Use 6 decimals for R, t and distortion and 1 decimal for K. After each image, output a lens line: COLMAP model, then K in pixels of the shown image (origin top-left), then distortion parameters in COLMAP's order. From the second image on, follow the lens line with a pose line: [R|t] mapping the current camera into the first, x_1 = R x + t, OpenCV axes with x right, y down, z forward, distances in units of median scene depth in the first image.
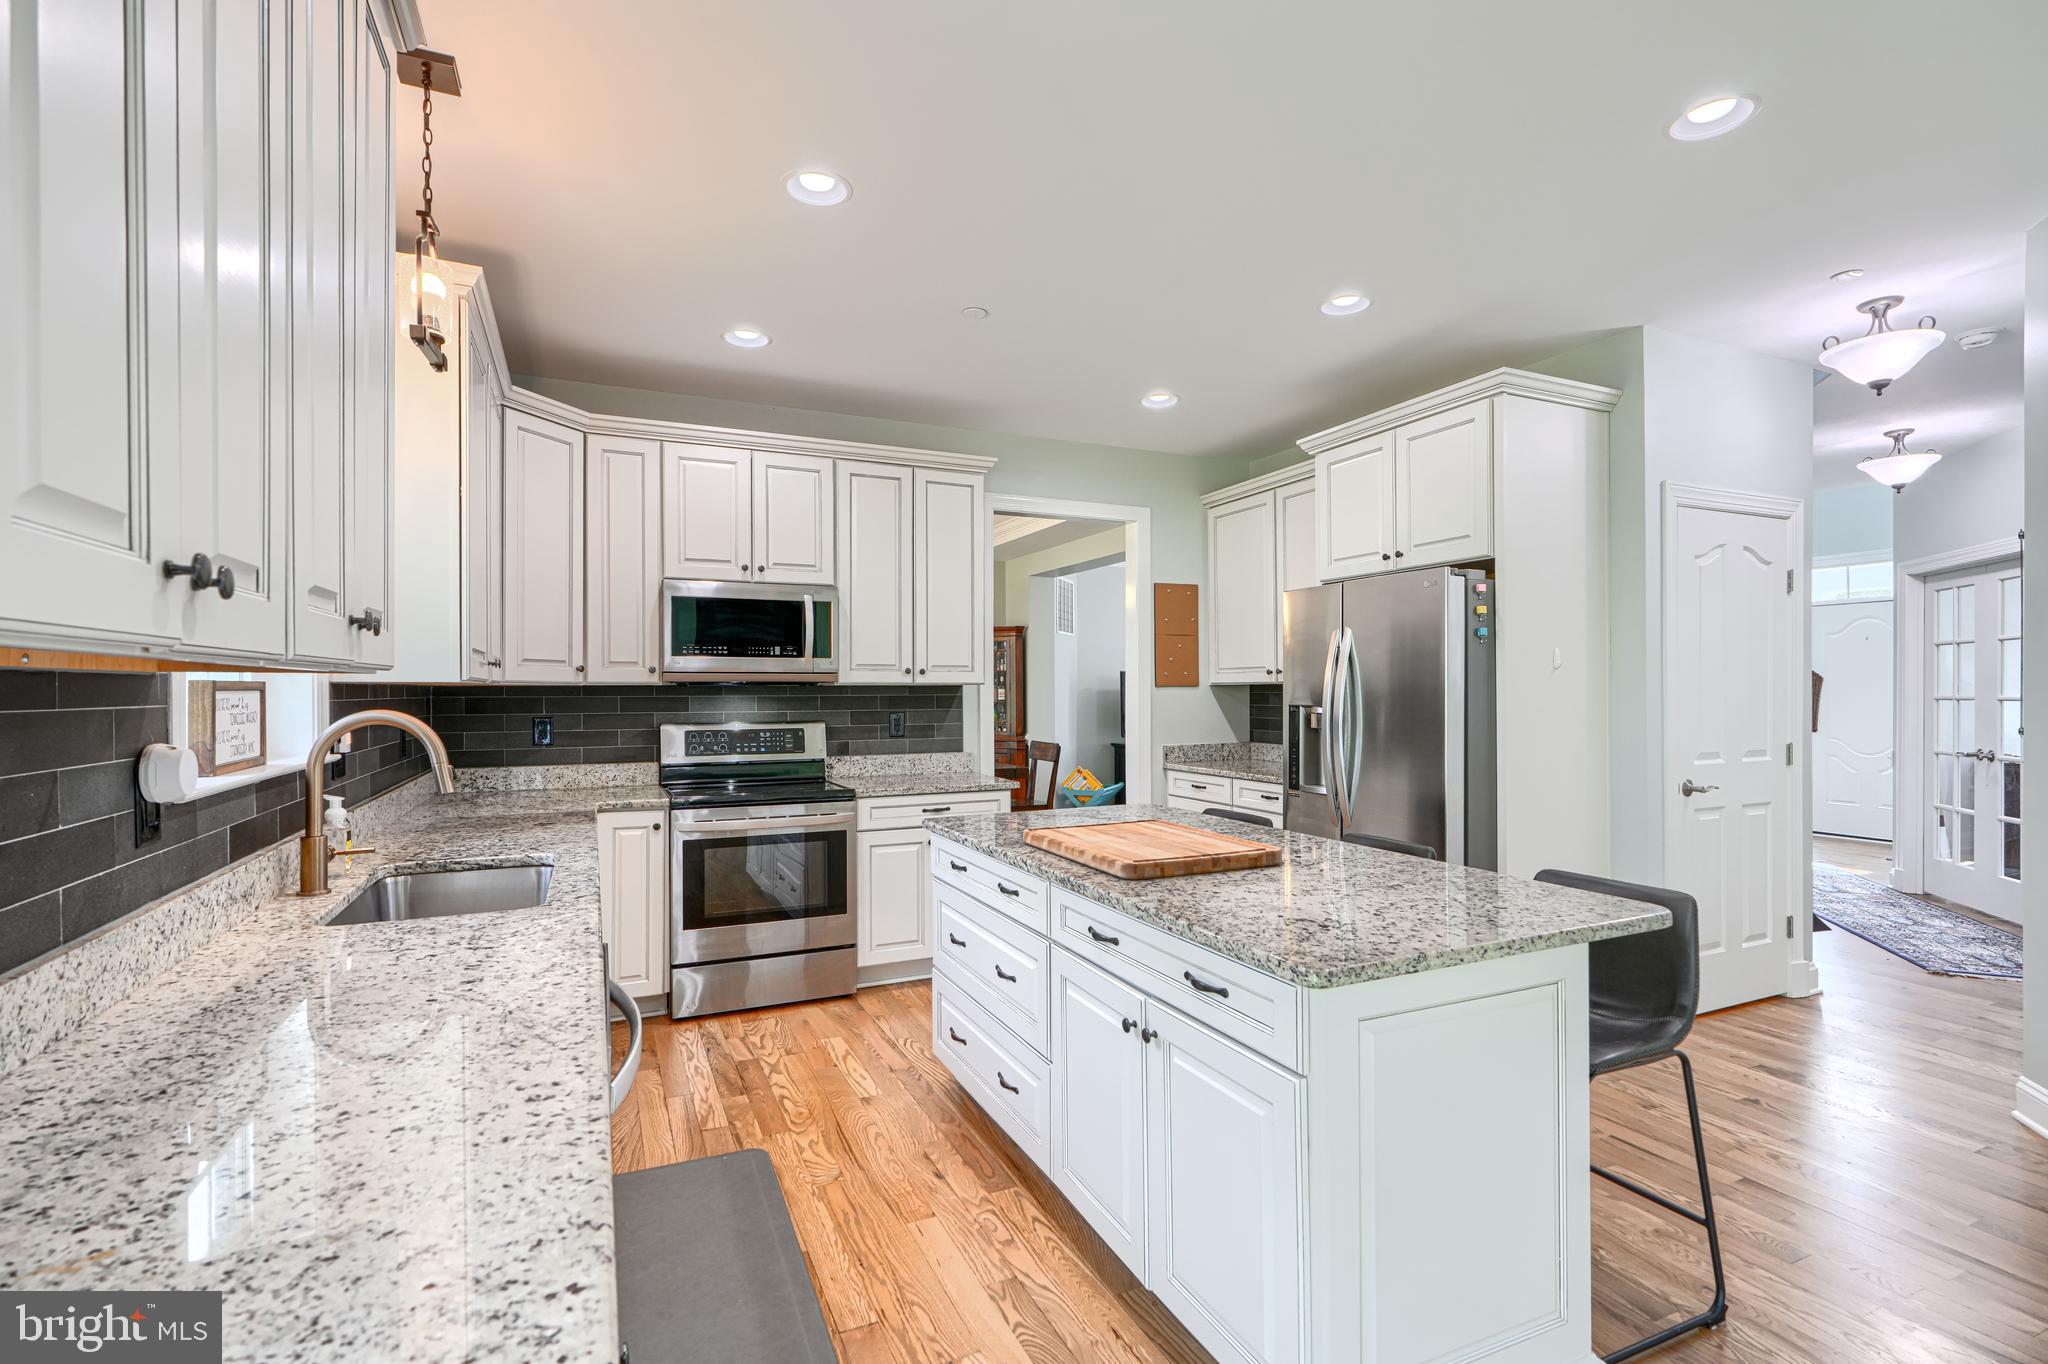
lens RADIAL K [[939.5, 0, 1025.5], [0, 939.5, 688.0], [0, 0, 1]] dist [0.002667, 0.000085]
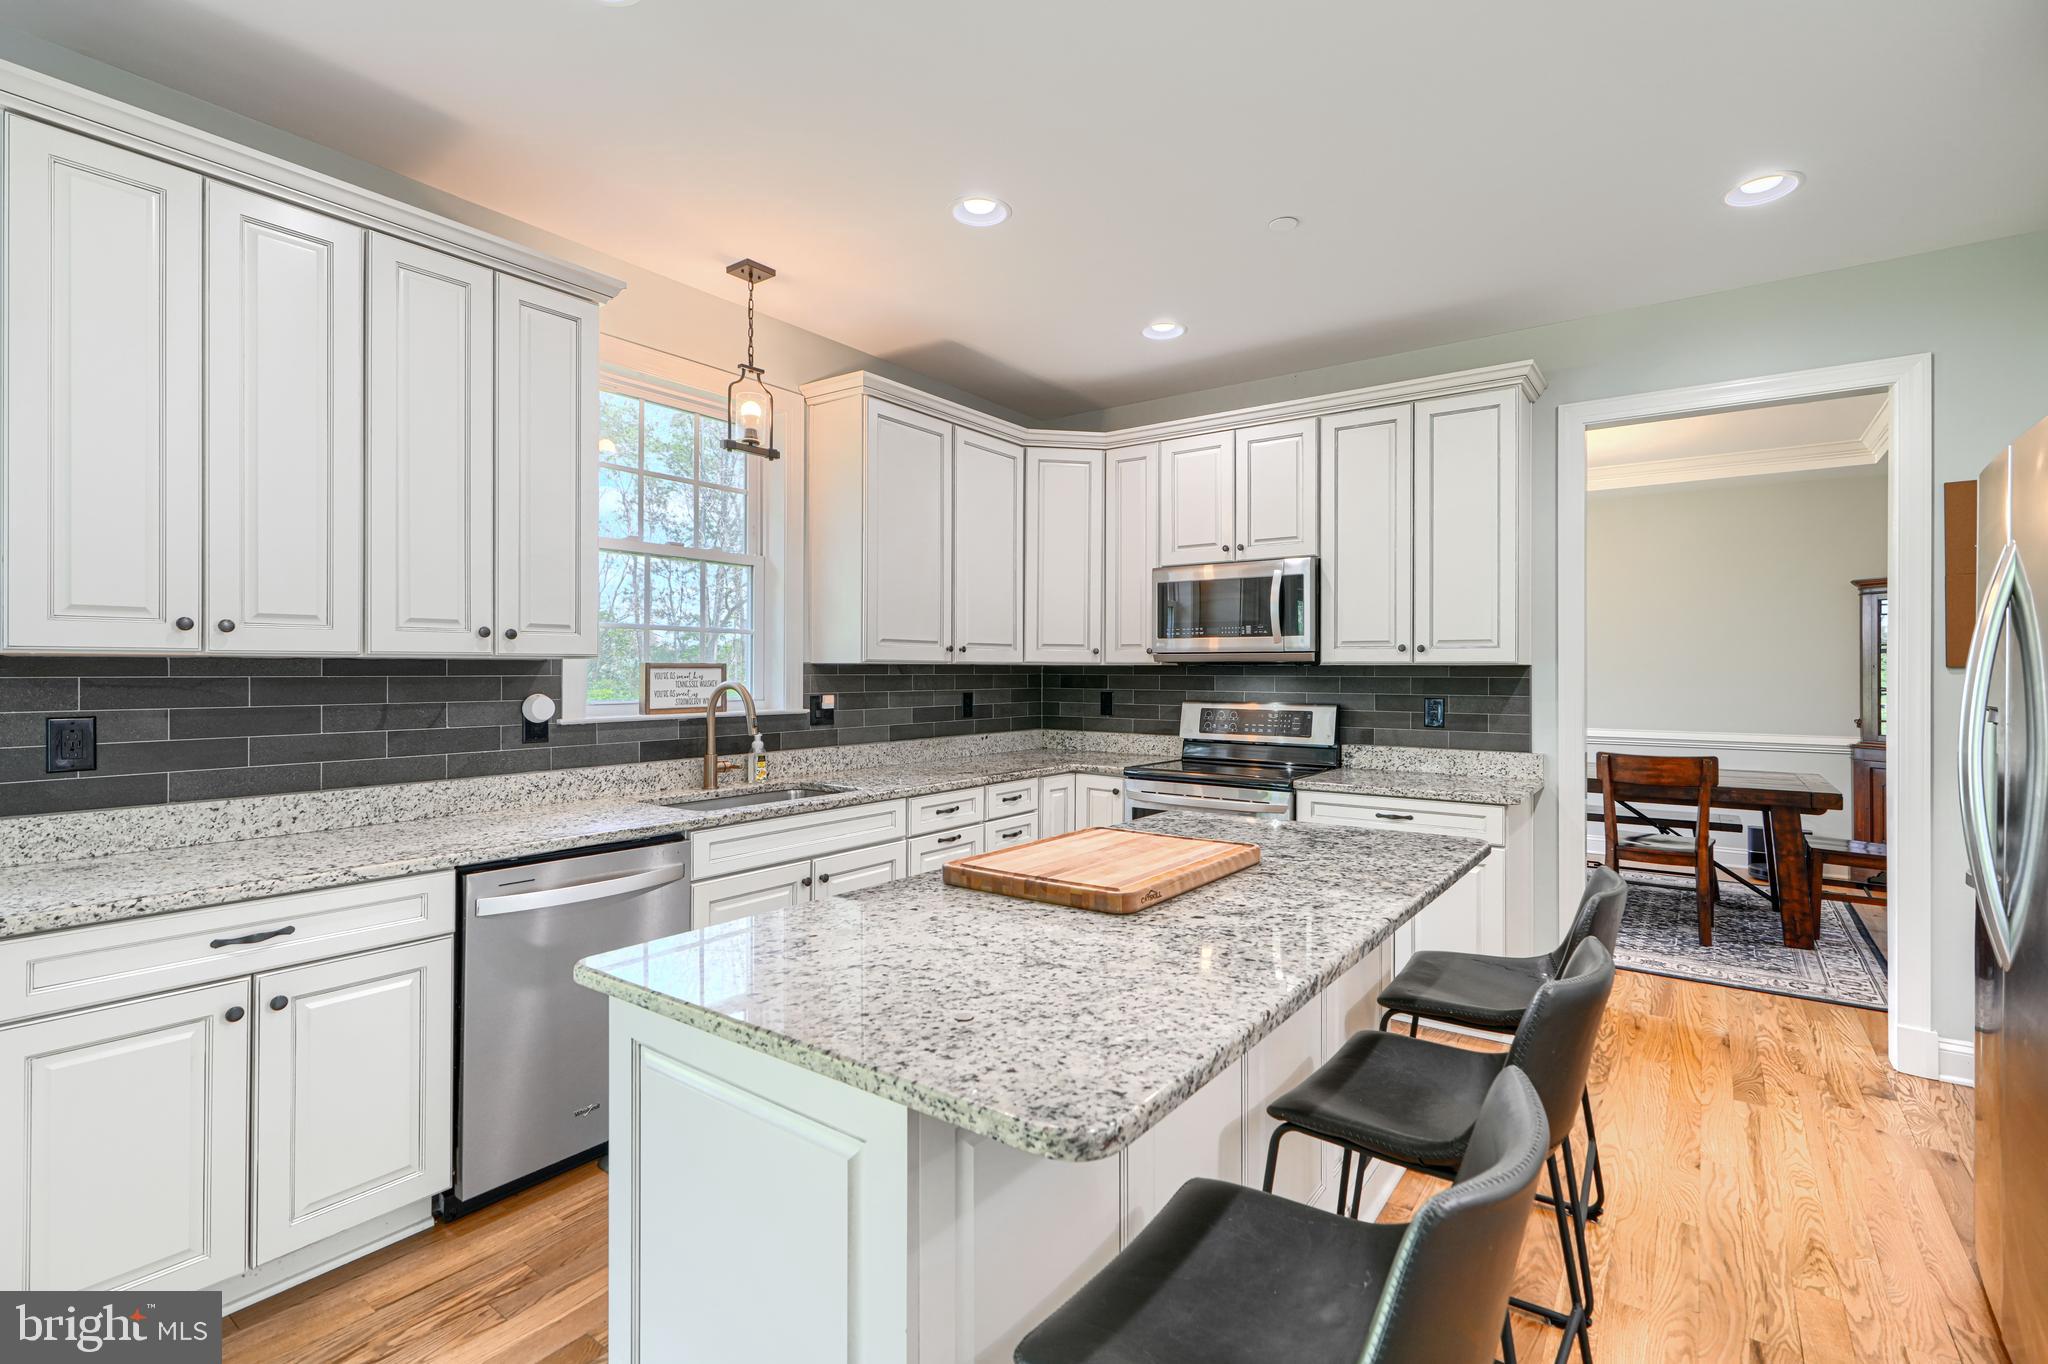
lens RADIAL K [[939.5, 0, 1036.9], [0, 939.5, 663.2], [0, 0, 1]] dist [0.002667, 0.000085]
pose [[0.482630, -0.003085, -0.875819, 0.478224], [-0.002530, 0.999985, -0.004916, 0.000437], [0.875821, 0.004588, 0.482614, 0.331308]]
